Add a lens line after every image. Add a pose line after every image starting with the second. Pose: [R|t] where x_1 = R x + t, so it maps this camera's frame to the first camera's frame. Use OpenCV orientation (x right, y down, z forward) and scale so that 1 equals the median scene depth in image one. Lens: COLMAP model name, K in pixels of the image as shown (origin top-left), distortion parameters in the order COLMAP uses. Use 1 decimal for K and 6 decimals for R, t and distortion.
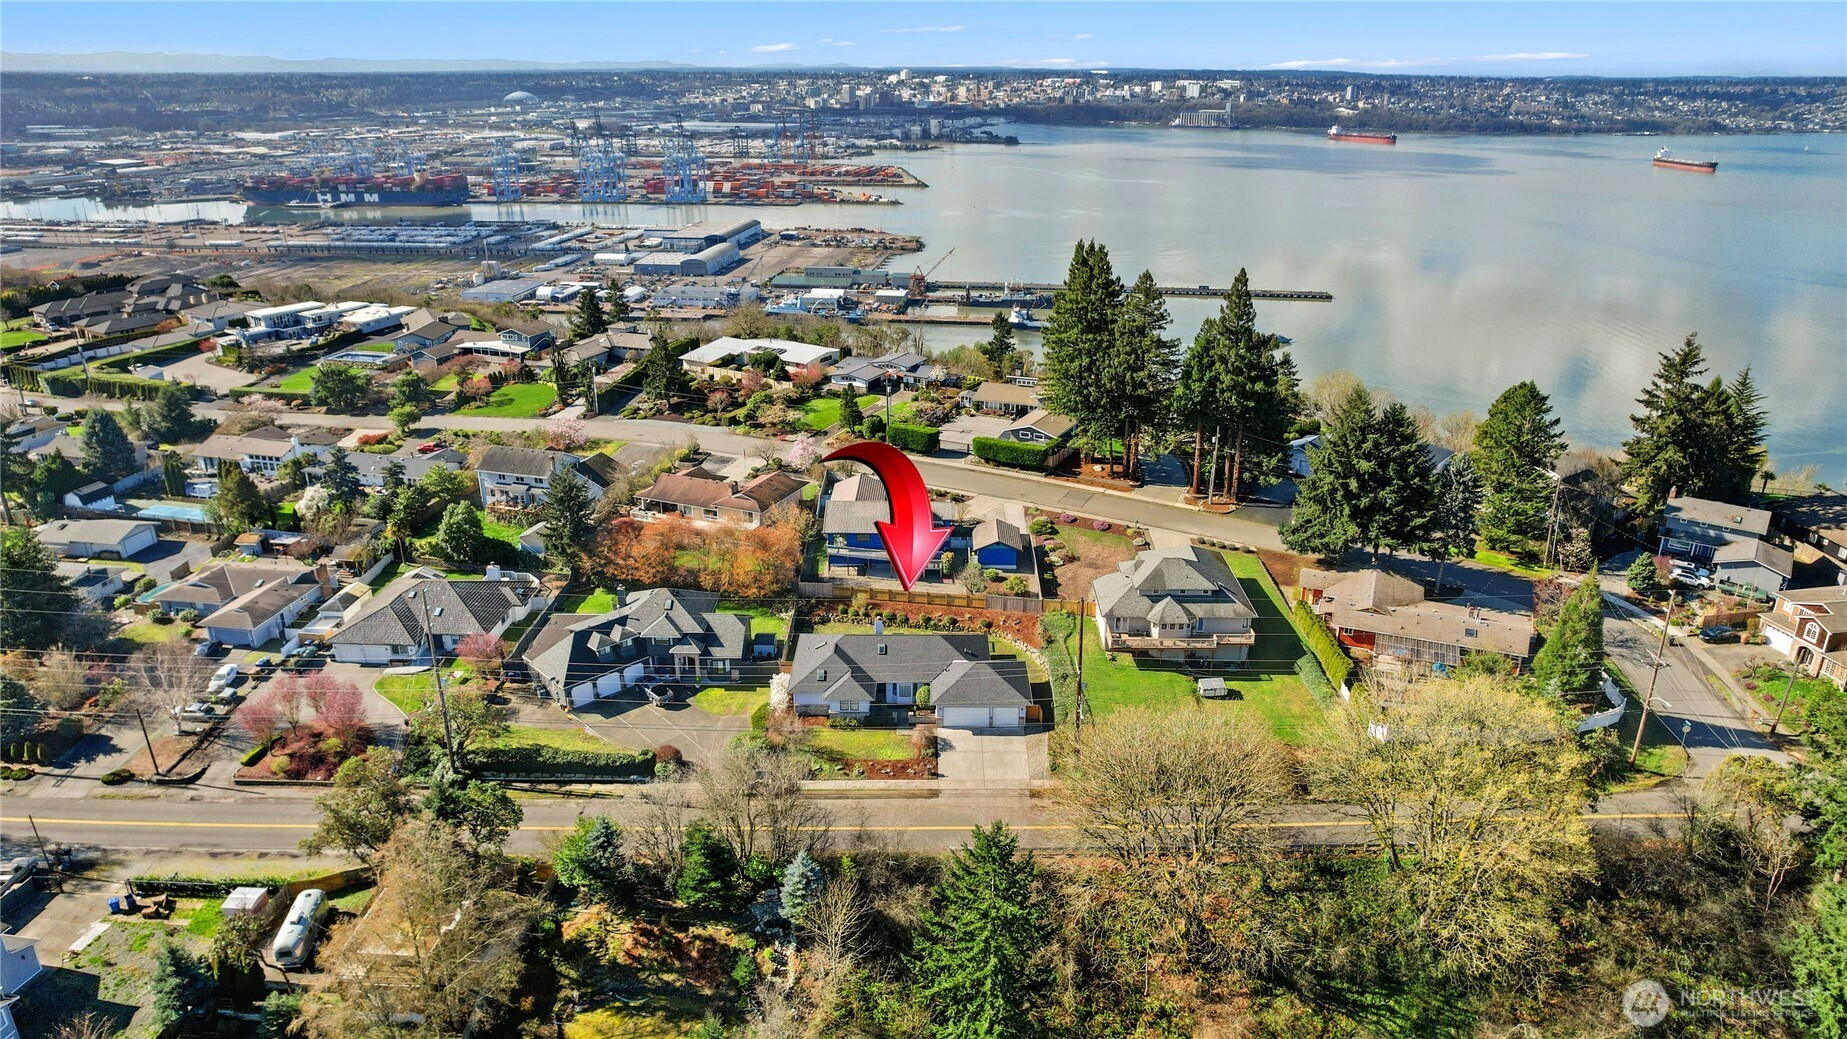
lens RADIAL K [[1185.3, 0, 928.0], [0, 1185.3, 515.7], [0, 0, 1]] dist [-0.076675, 0.068423]
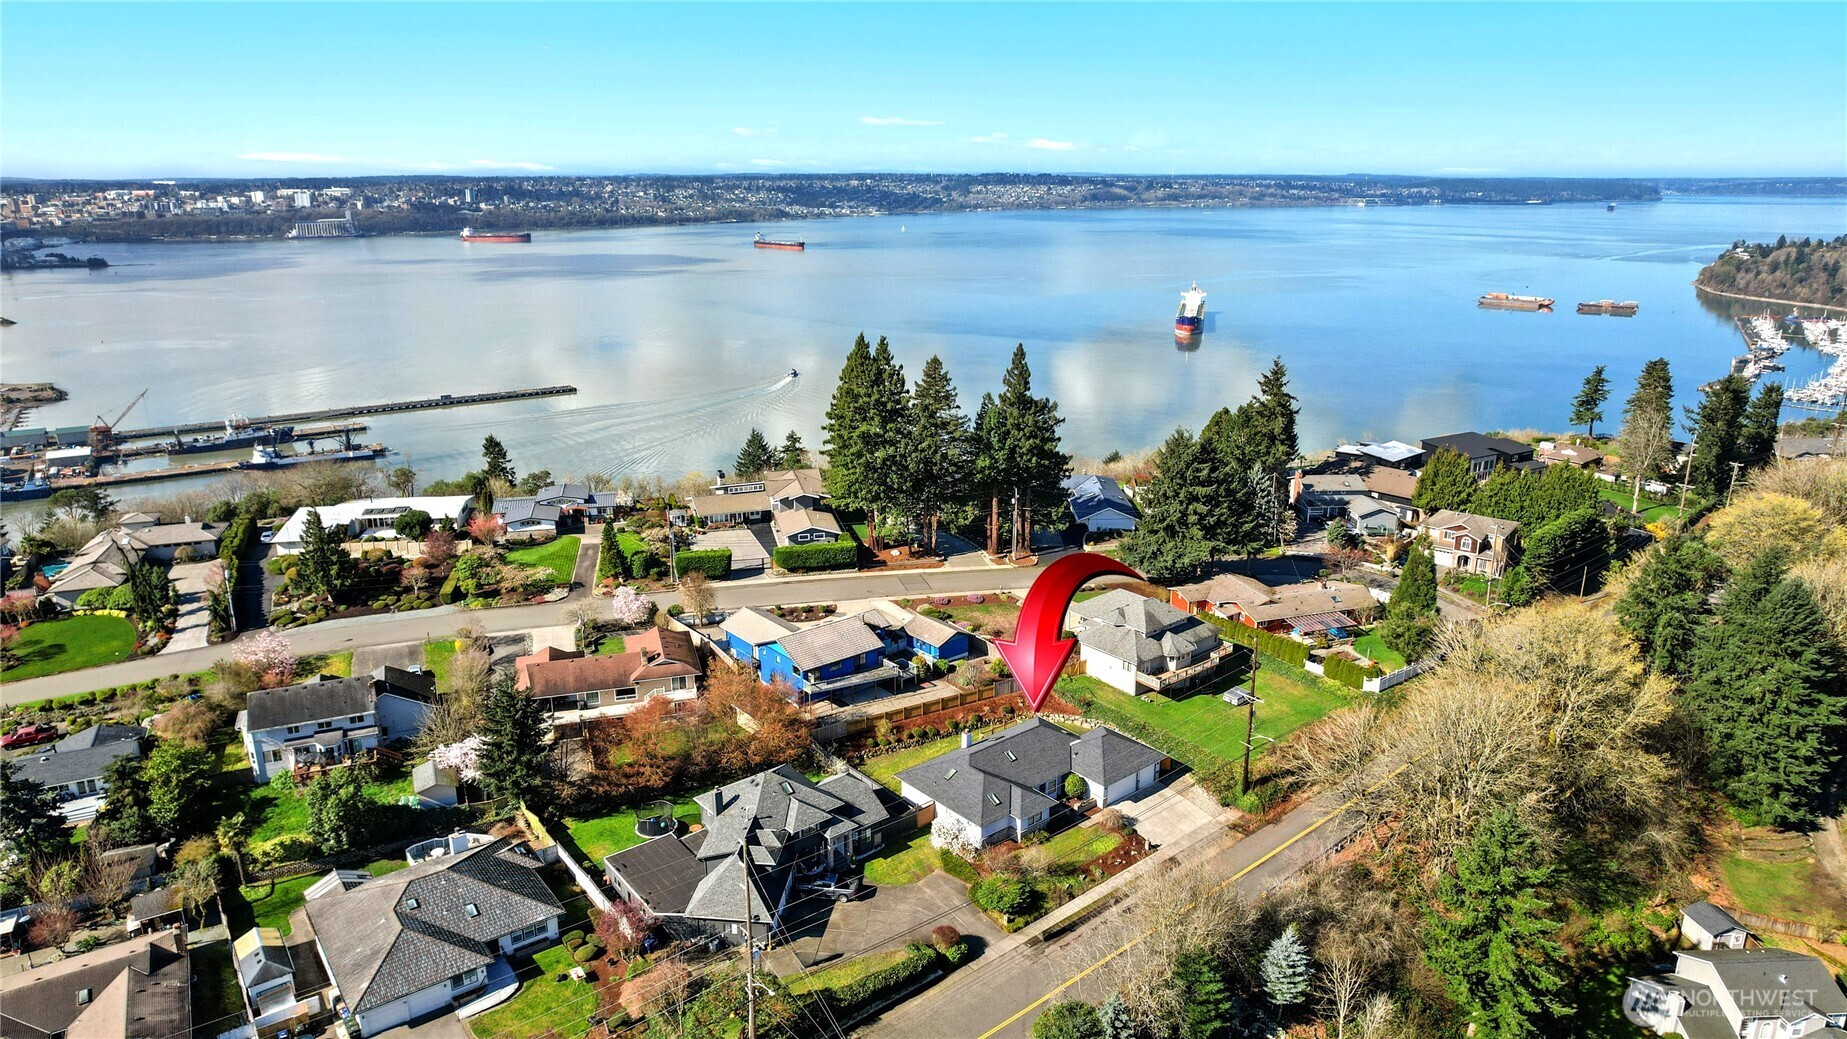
lens RADIAL K [[1175.5, 0, 923.5], [0, 1175.5, 519.5], [0, 0, 1]] dist [-0.074705, 0.067804]
pose [[0.765749, -0.188673, 0.614843, -0.065933], [0.234317, 0.972139, 0.006488, -0.009998], [-0.598936, 0.139100, 0.788623, 0.026672]]
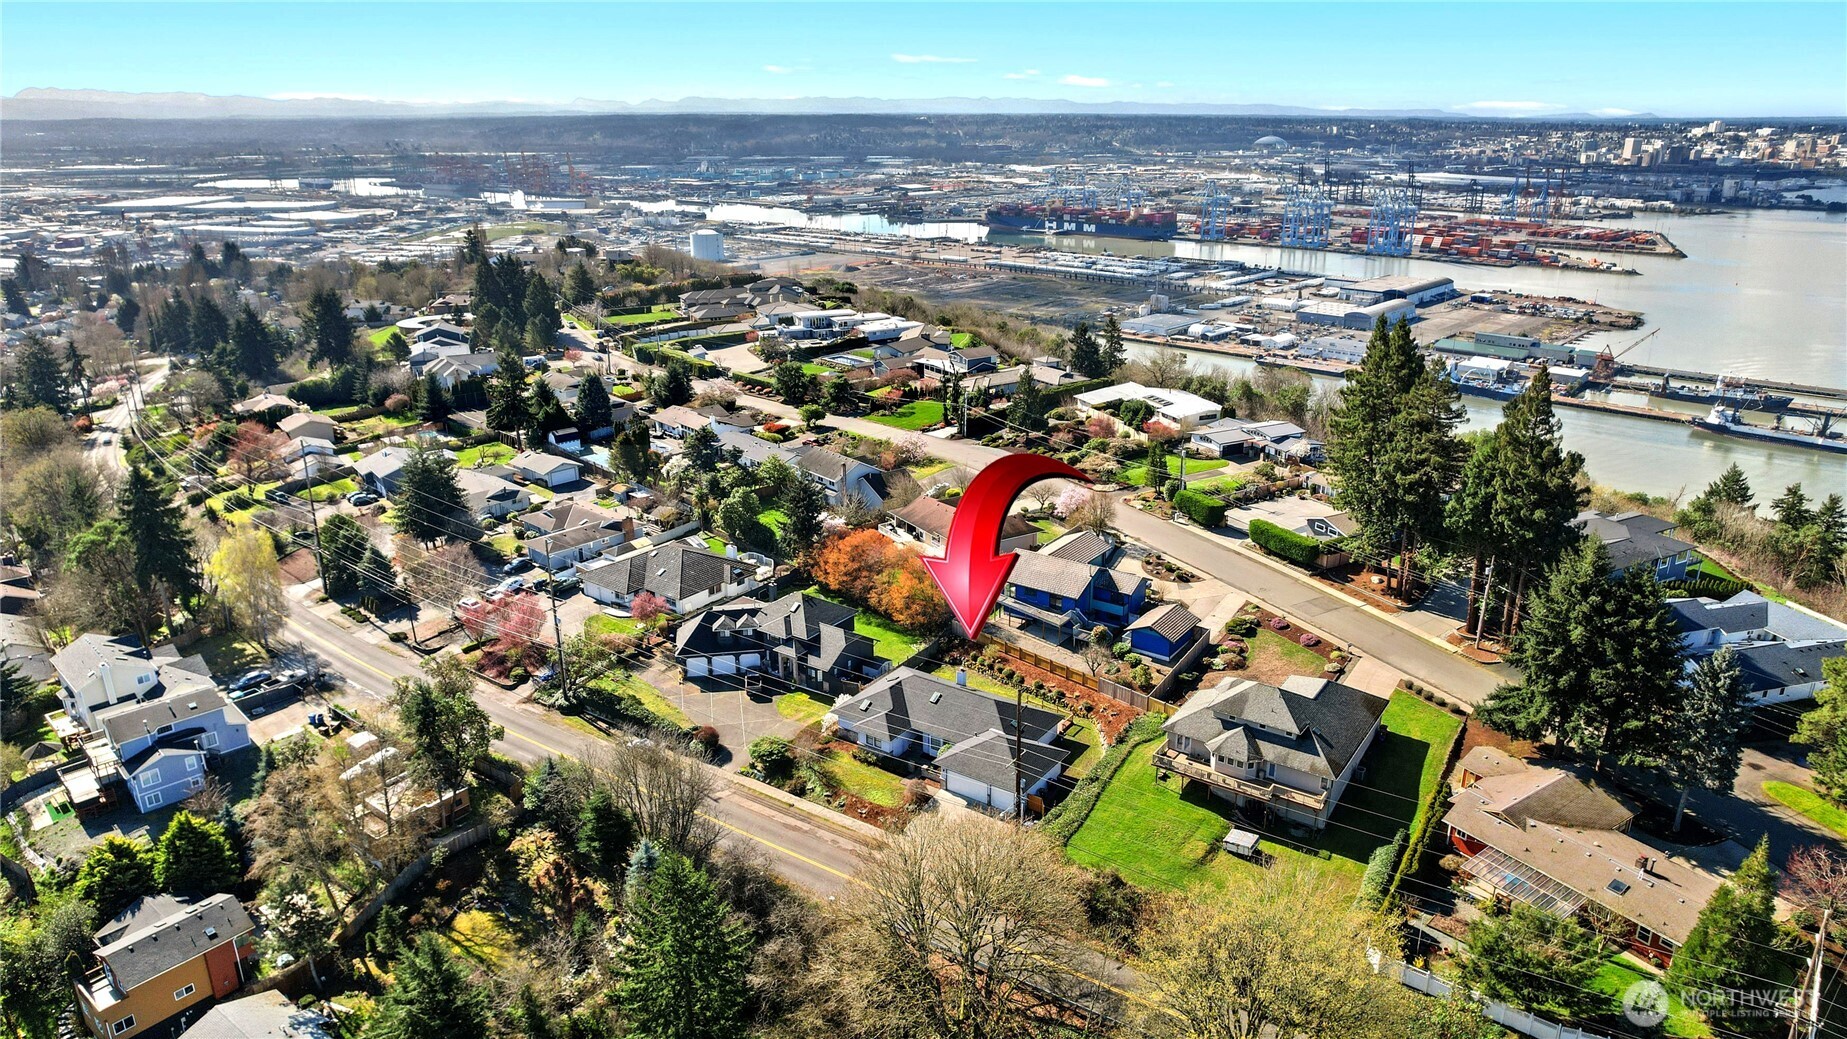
lens RADIAL K [[1185.3, 0, 928.0], [0, 1185.3, 515.7], [0, 0, 1]] dist [-0.076675, 0.068423]
pose [[0.828961, 0.179985, -0.529555, 0.045979], [-0.198548, 0.979839, 0.022222, -0.005786], [0.522878, 0.086721, 0.847985, 0.014988]]
